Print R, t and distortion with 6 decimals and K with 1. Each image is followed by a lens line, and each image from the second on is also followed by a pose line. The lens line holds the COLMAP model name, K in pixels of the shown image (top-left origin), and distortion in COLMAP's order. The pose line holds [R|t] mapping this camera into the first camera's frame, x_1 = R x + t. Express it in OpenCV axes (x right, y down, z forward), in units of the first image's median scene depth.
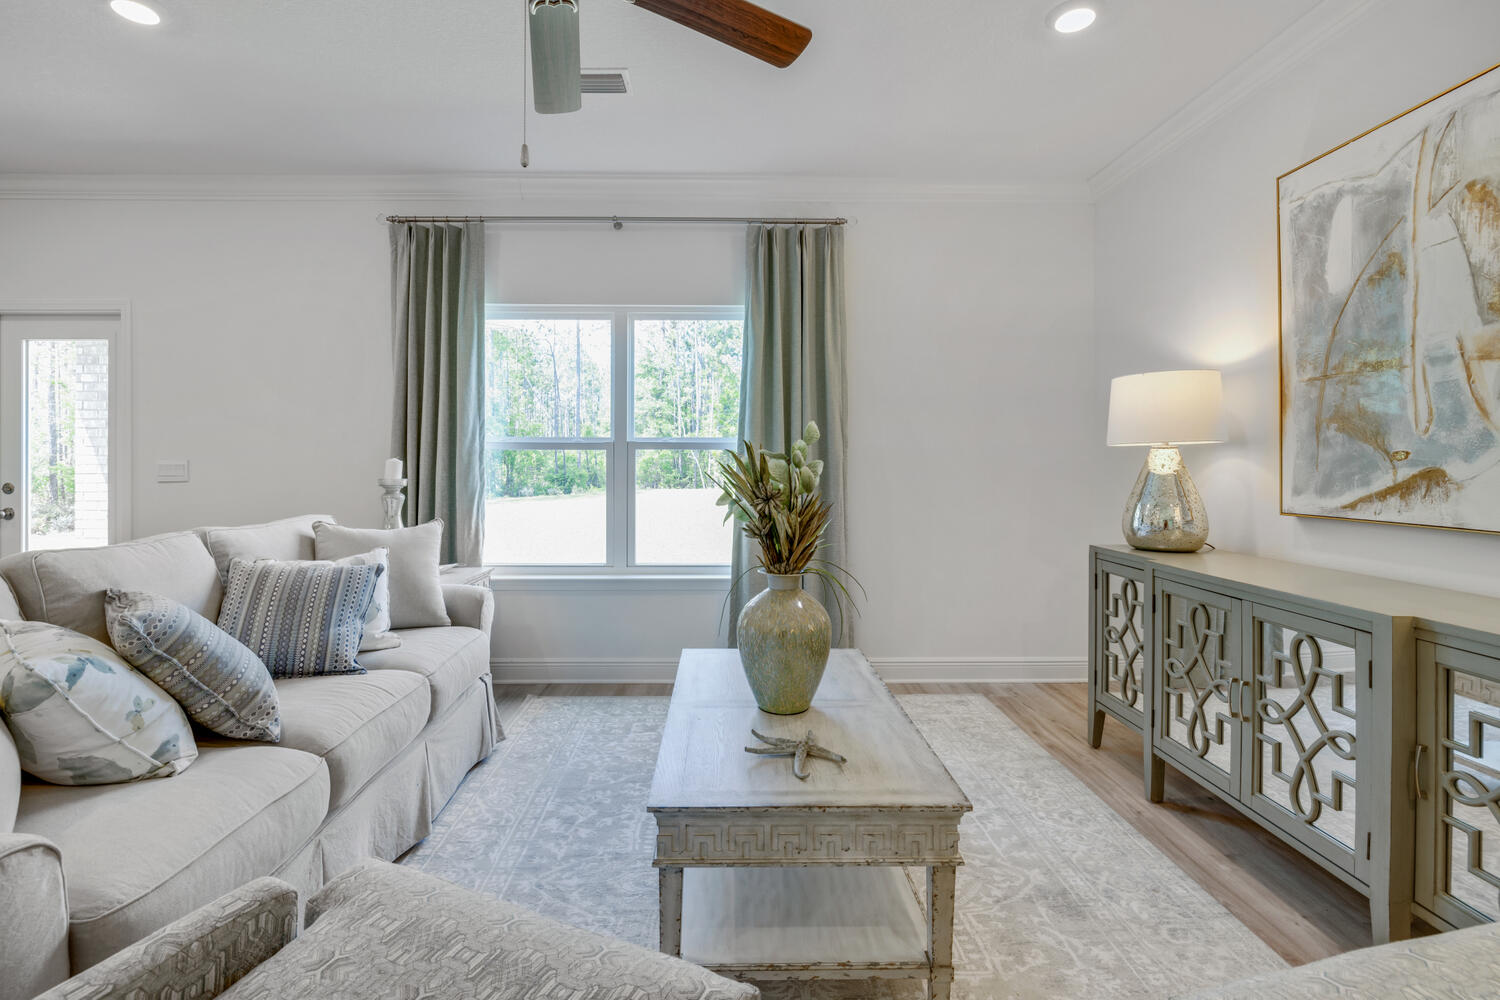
lens RADIAL K [[690.8, 0, 731.0], [0, 690.8, 462.3], [0, 0, 1]] dist [-0.000470, 0.000048]
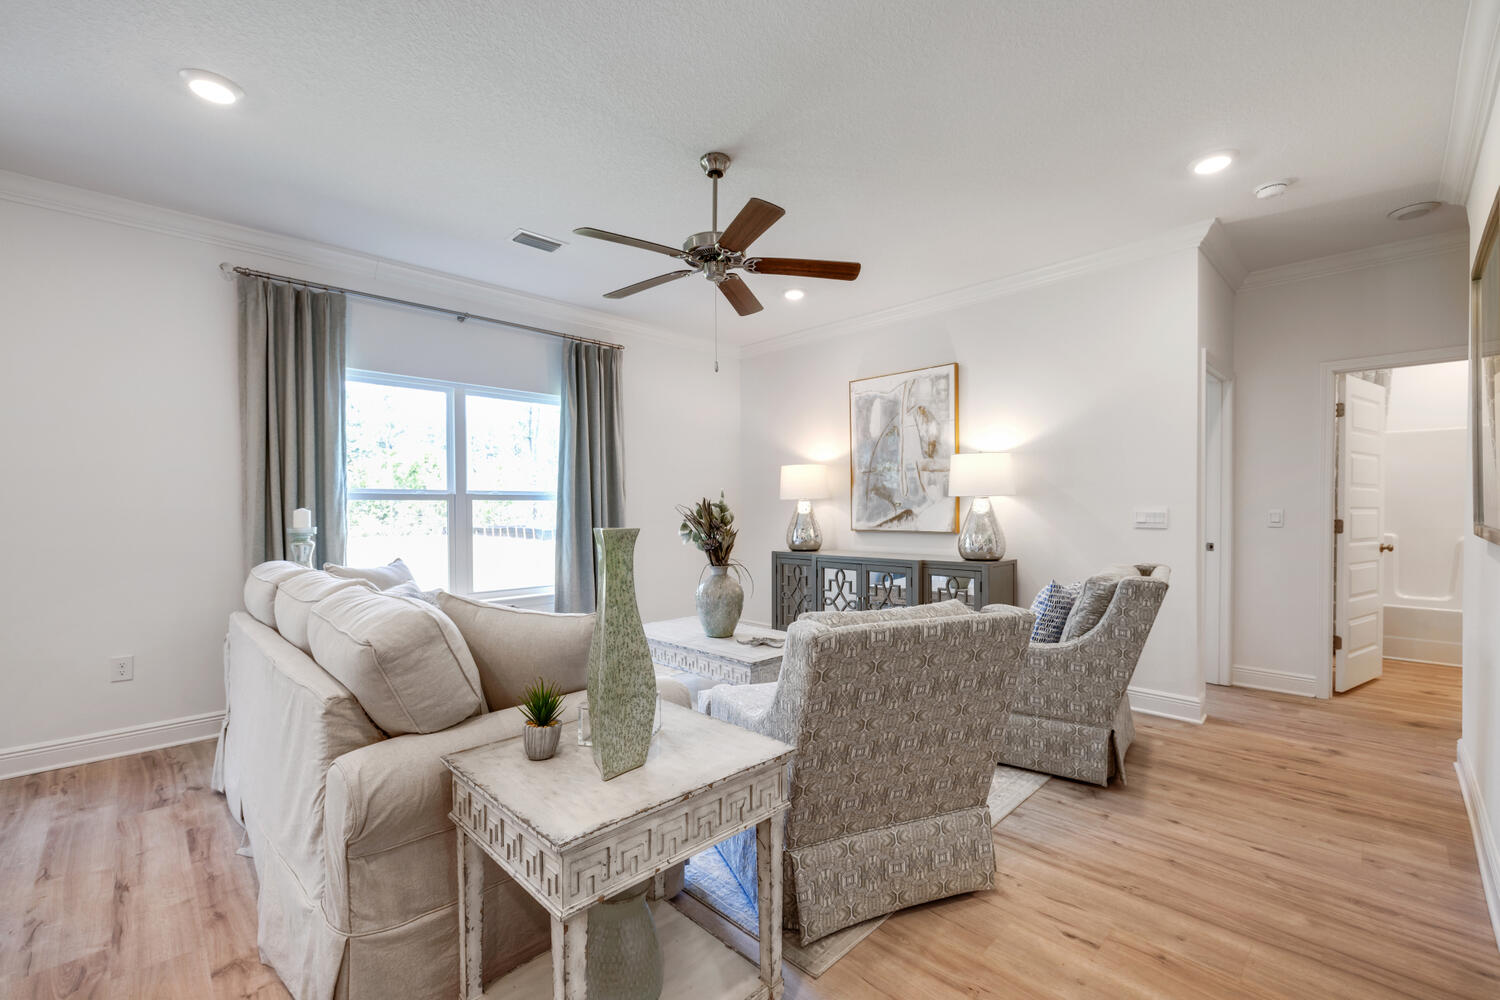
lens RADIAL K [[639.5, 0, 749.8], [0, 639.5, 506.7], [0, 0, 1]] dist [0.000297, 0.000065]
pose [[0.715856, -0.006228, 0.698220, -0.917640], [0.006533, 0.999976, 0.002222, -0.009241], [-0.698218, 0.002971, 0.715879, -0.273188]]
